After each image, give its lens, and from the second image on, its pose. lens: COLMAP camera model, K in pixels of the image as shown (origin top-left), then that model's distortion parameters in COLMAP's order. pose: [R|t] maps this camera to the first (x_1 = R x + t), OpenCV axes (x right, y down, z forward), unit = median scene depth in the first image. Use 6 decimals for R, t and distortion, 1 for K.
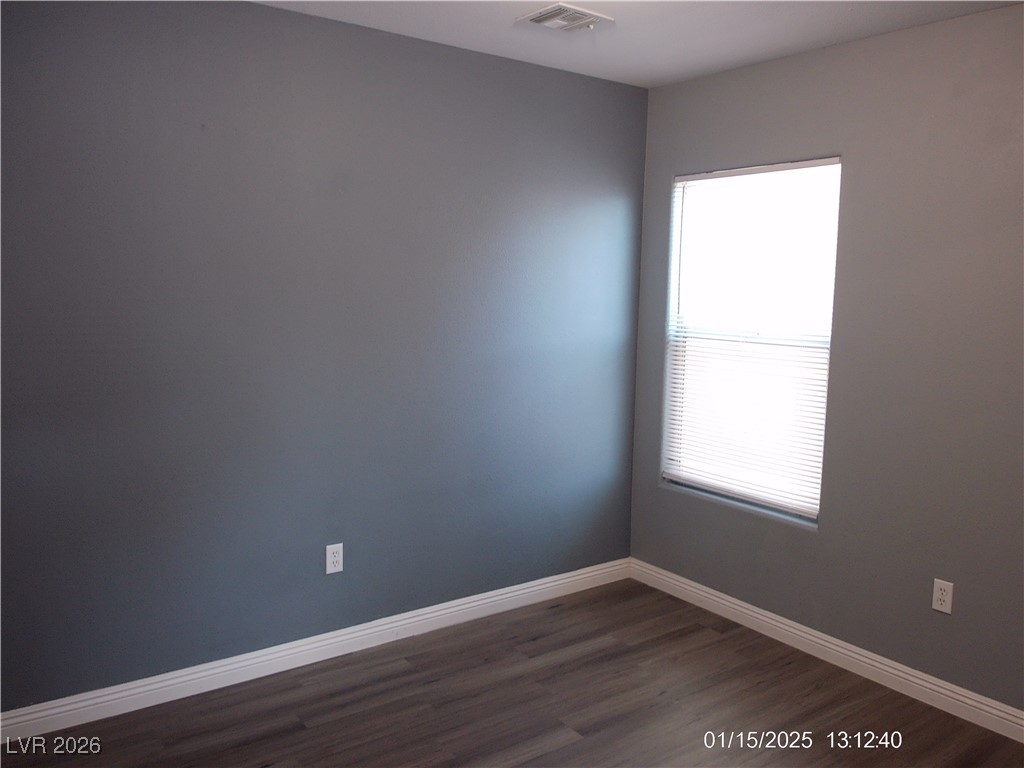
lens RADIAL K [[836.4, 0, 513.6], [0, 836.4, 380.9], [0, 0, 1]] dist [0.025210, -0.057734]
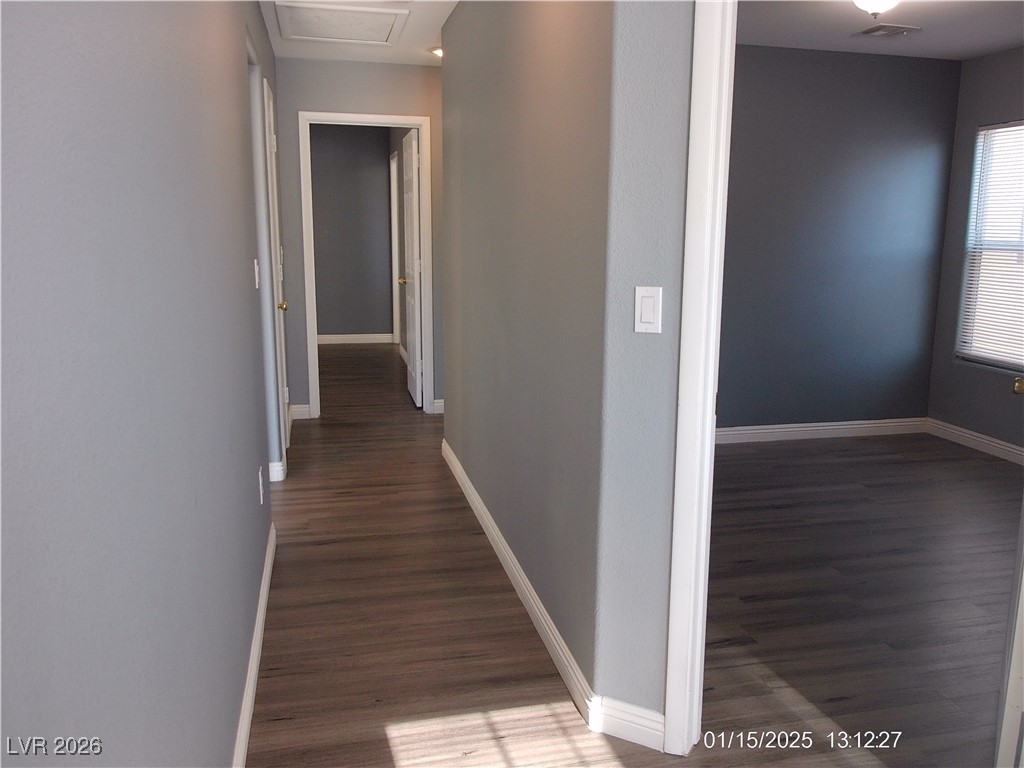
lens RADIAL K [[836.4, 0, 514.4], [0, 836.4, 386.7], [0, 0, 1]] dist [0.025210, -0.057734]
pose [[0.922136, 0.062334, -0.381812, 0.043131], [-0.043113, 0.997344, 0.058699, 0.119250], [0.384457, -0.037668, 0.922374, -0.516485]]
